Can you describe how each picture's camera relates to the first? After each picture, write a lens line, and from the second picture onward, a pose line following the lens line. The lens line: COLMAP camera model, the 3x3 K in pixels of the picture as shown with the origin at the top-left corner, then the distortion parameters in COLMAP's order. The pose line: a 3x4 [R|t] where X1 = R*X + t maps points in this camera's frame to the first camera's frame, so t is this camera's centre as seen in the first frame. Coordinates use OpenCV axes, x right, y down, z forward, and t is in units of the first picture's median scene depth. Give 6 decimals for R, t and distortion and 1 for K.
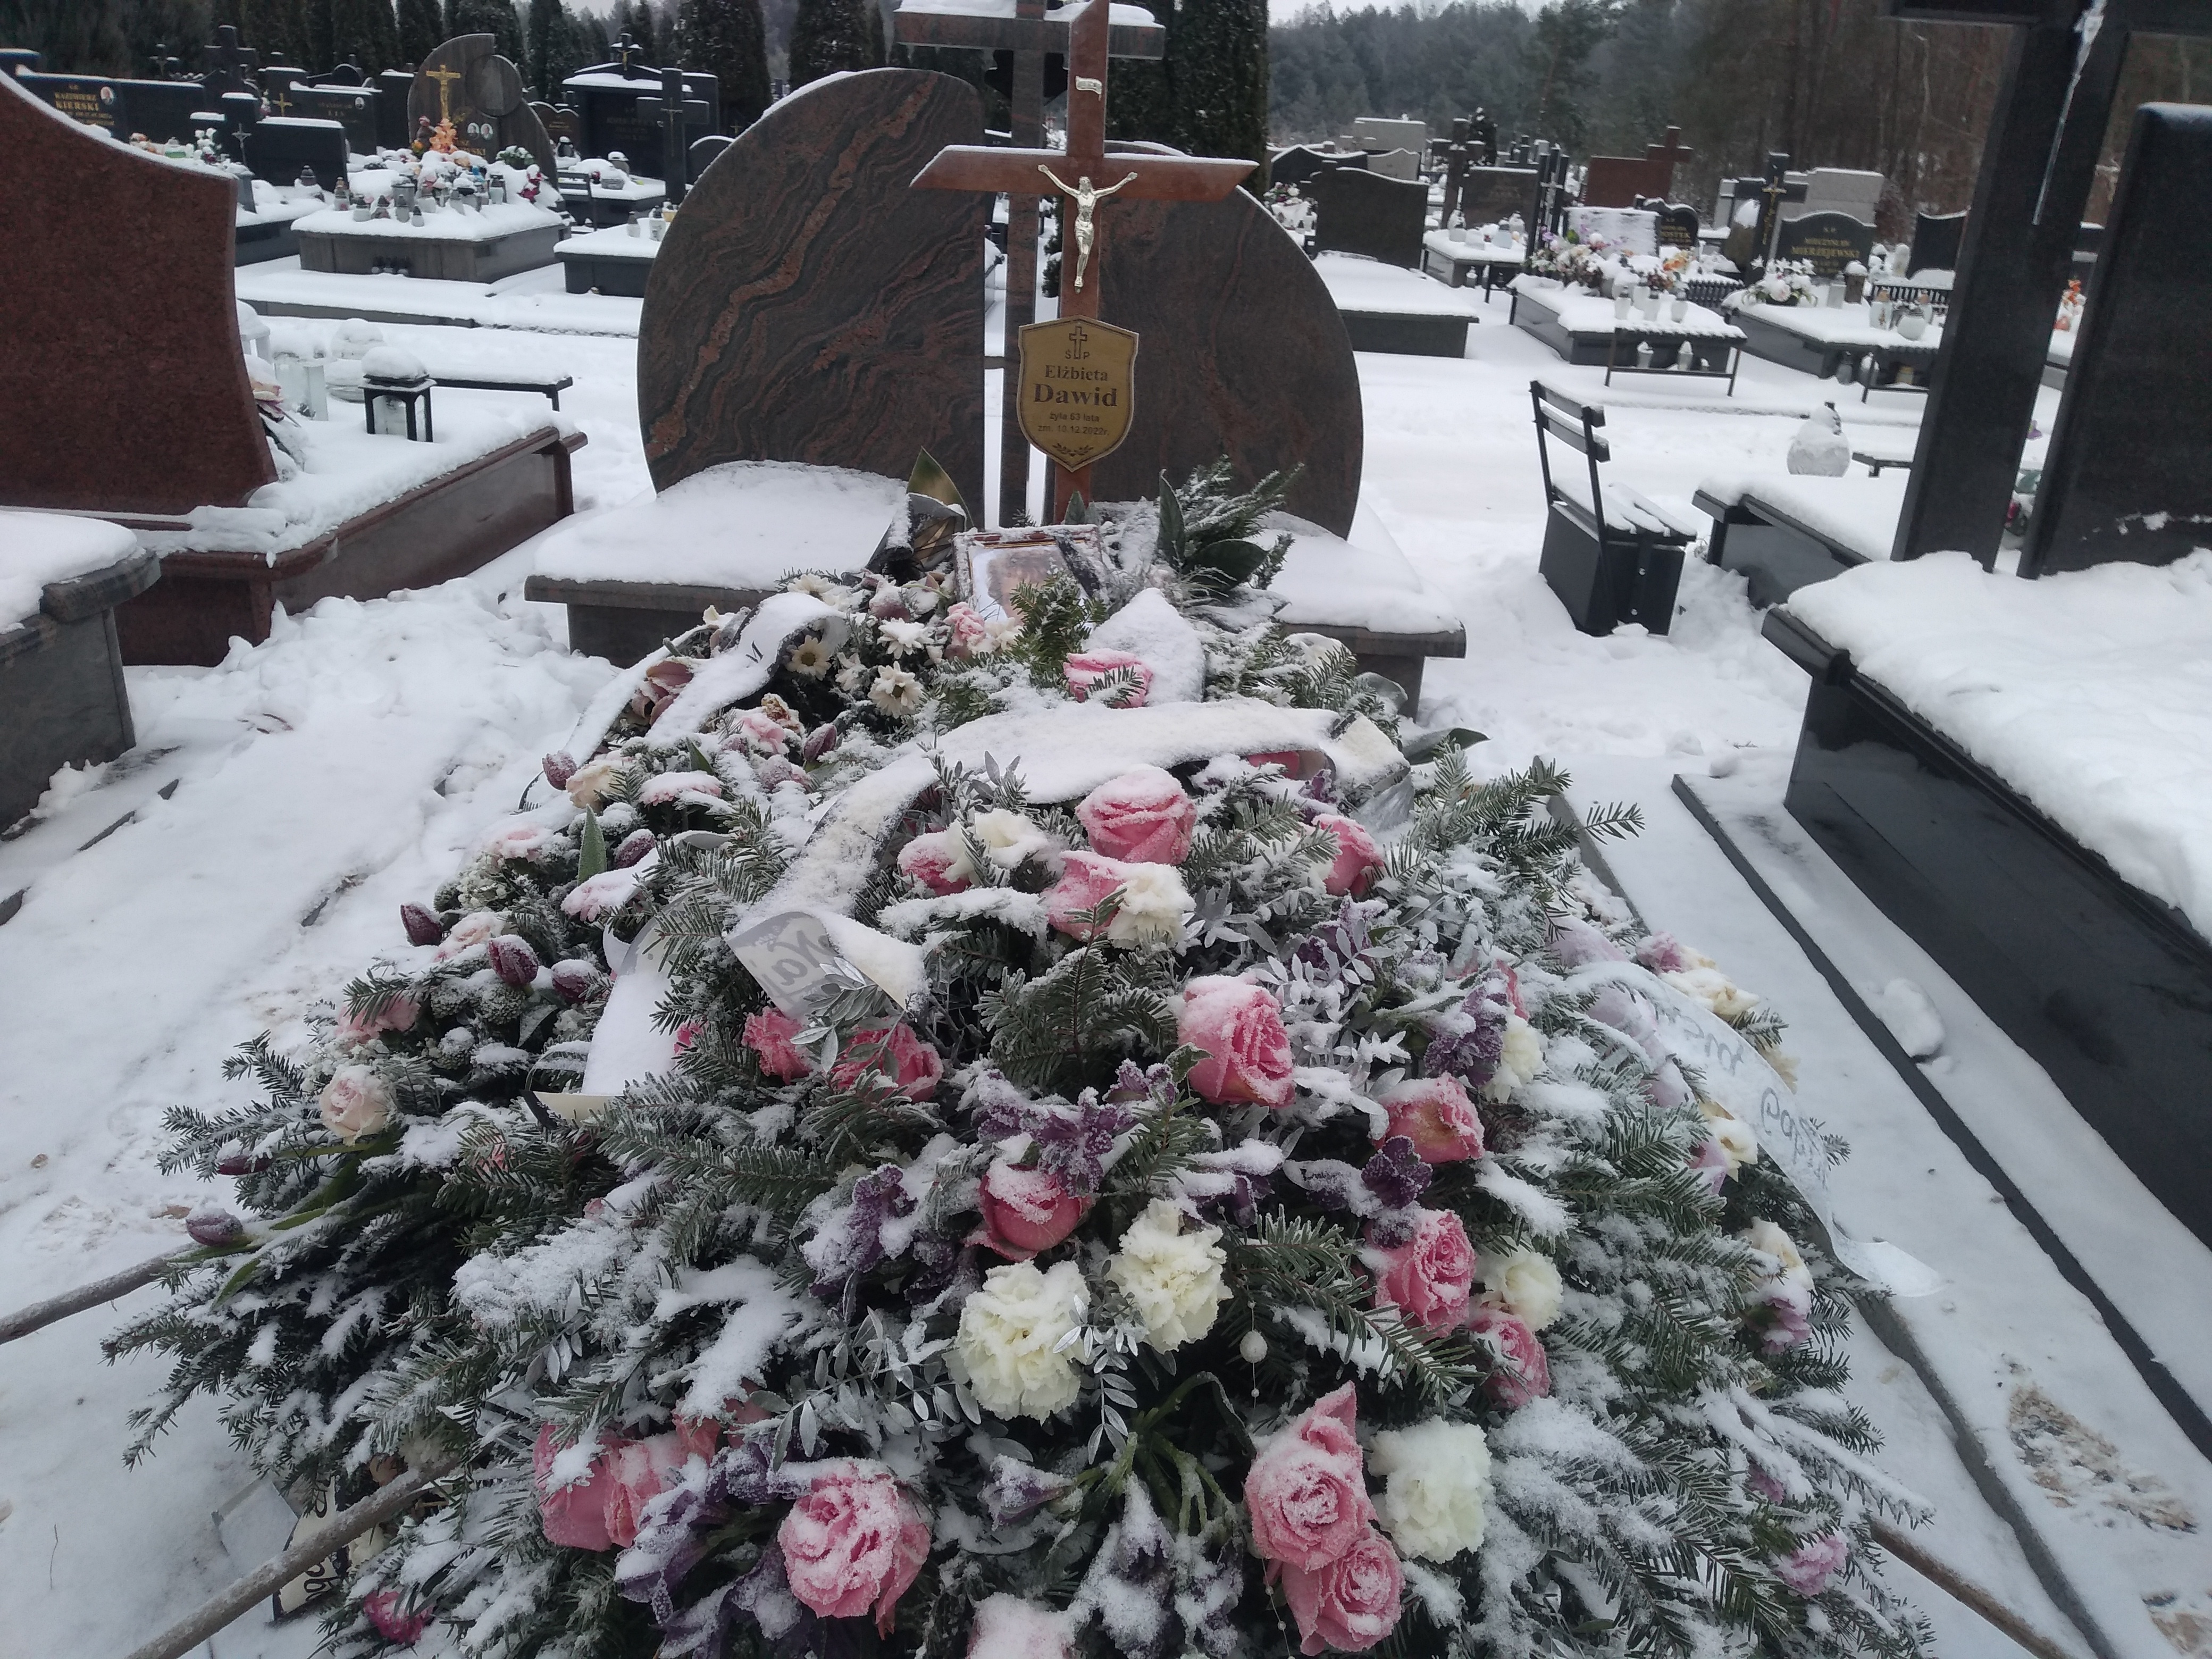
lens RADIAL K [[1705.7, 0, 1101.1], [0, 1705.7, 830.1], [0, 0, 1]] dist [-0.008274, -0.002021]
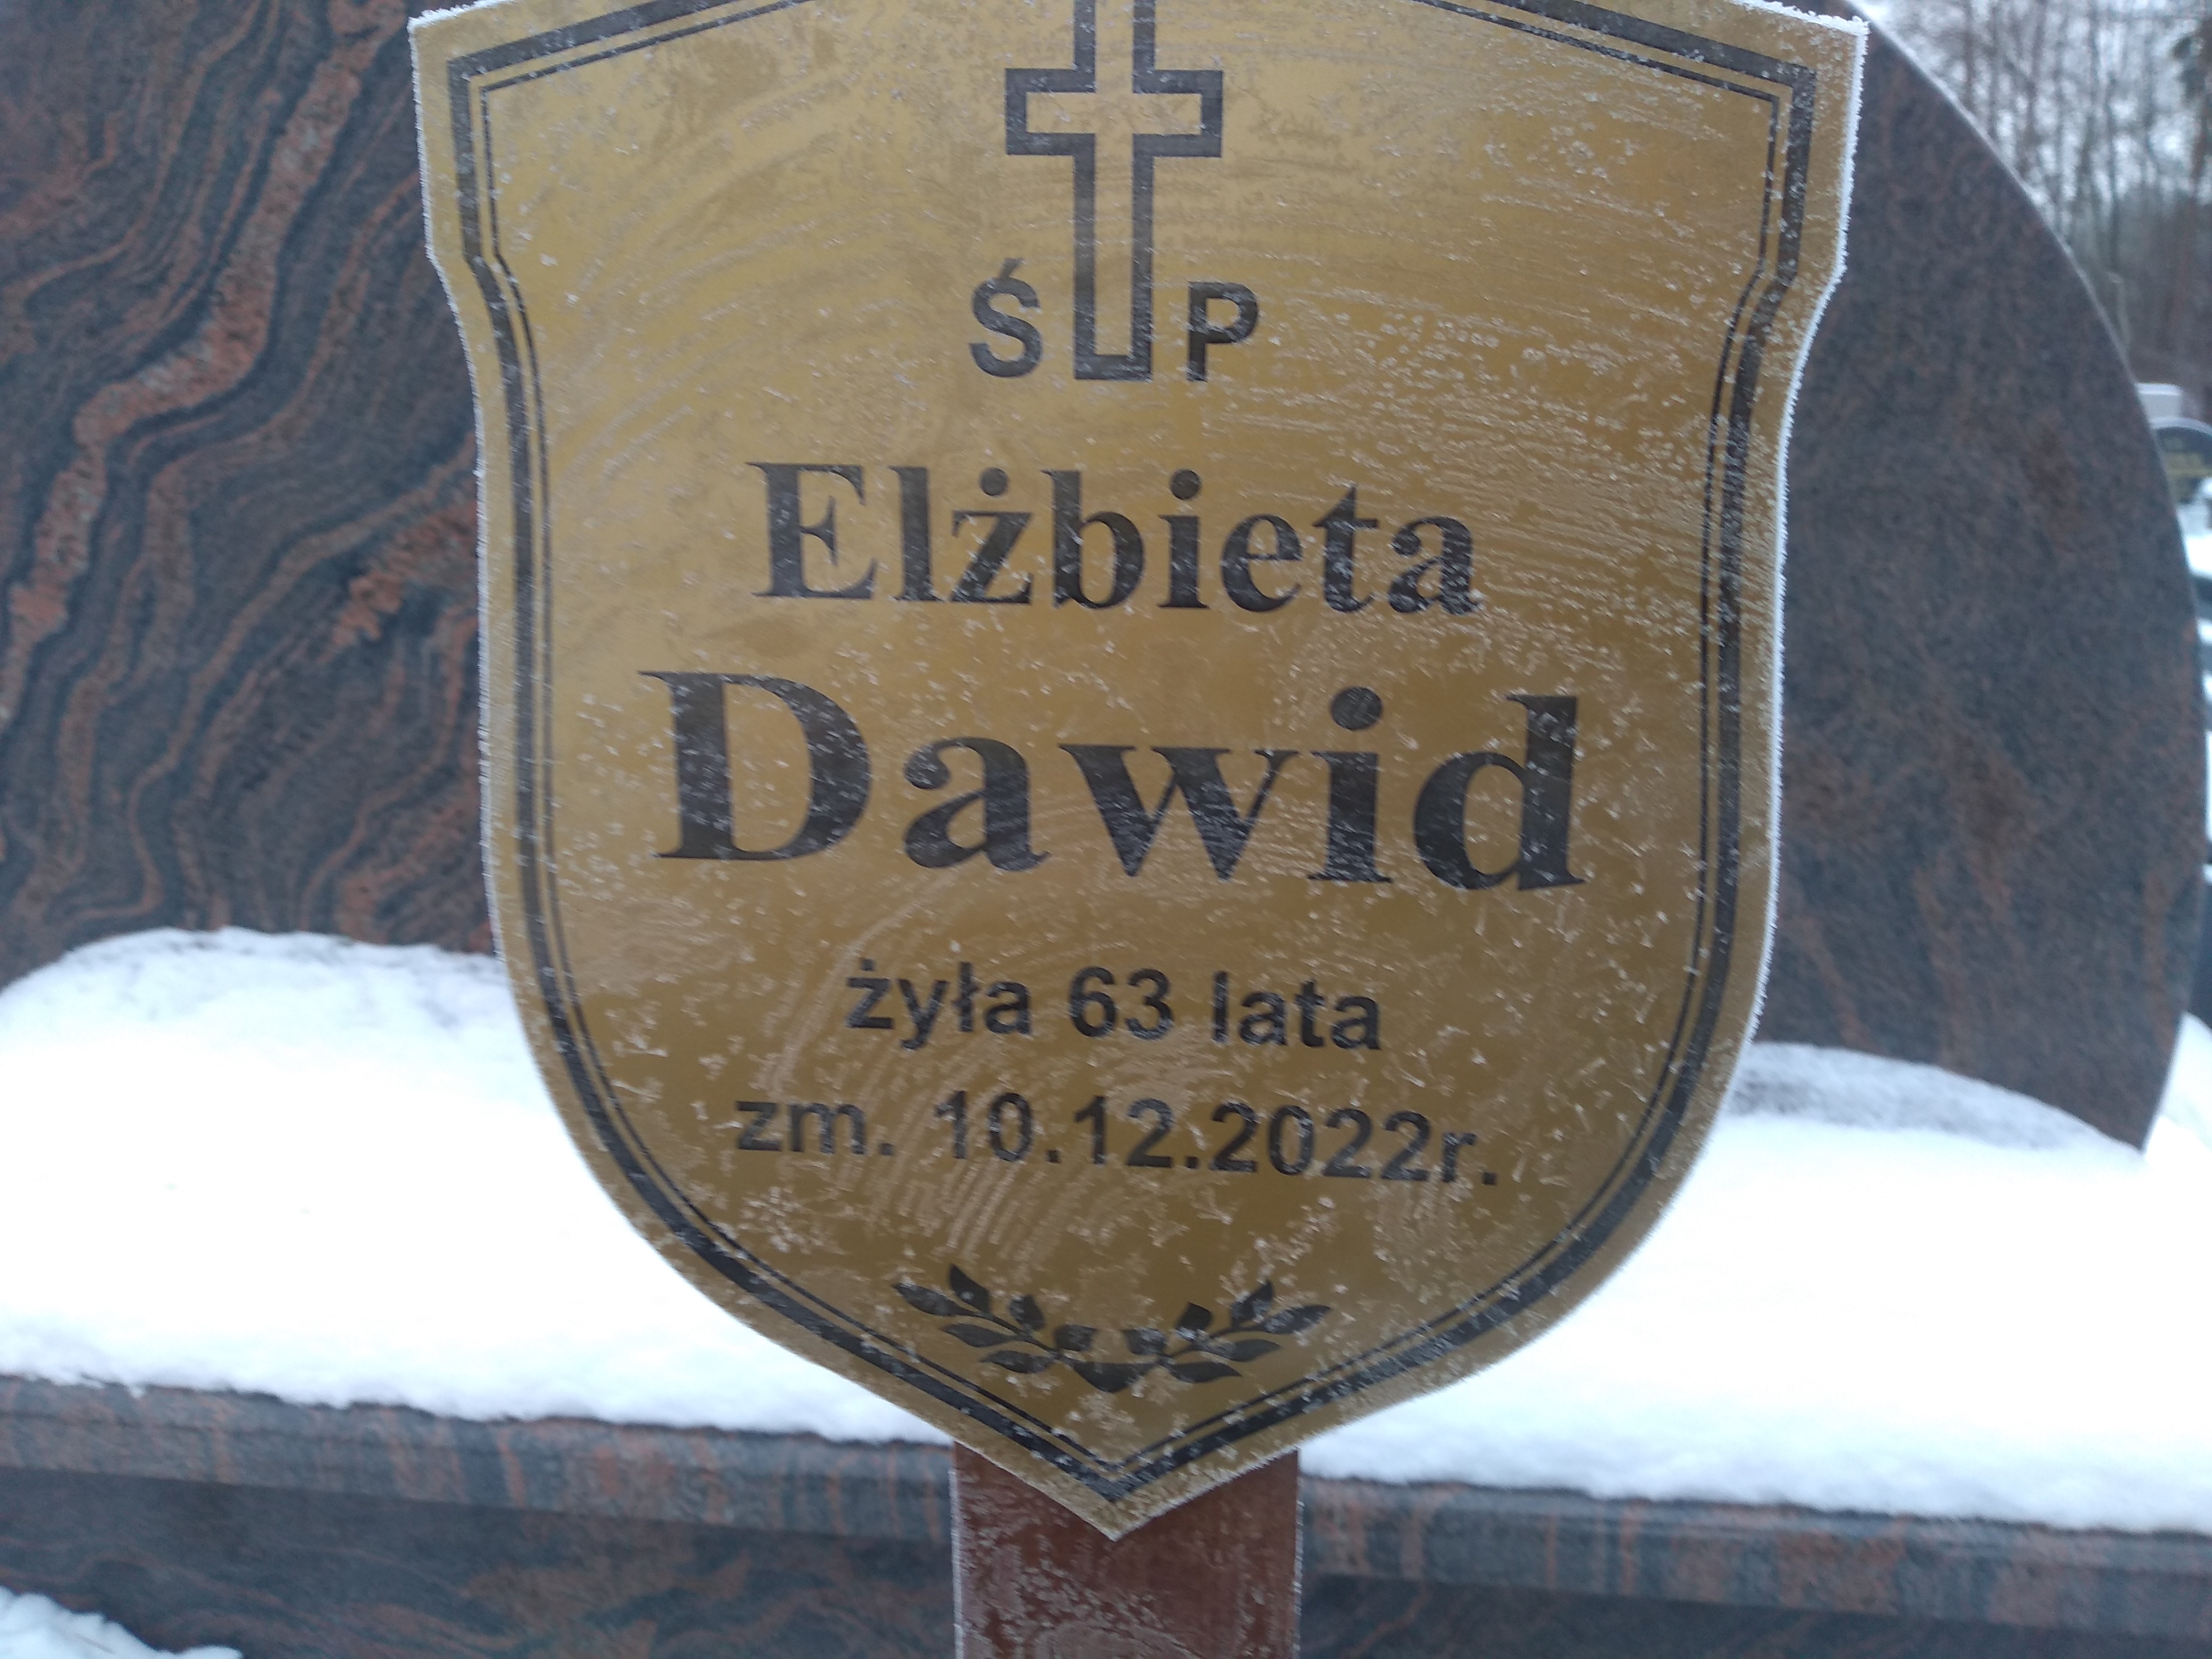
lens RADIAL K [[1705.7, 0, 1108.6], [0, 1705.7, 827.7], [0, 0, 1]] dist [-0.008274, -0.002021]
pose [[0.996086, -0.024098, -0.085041, -0.006265], [0.010229, 0.987081, -0.159898, -0.189071], [0.087796, 0.158402, 0.983464, 0.722988]]
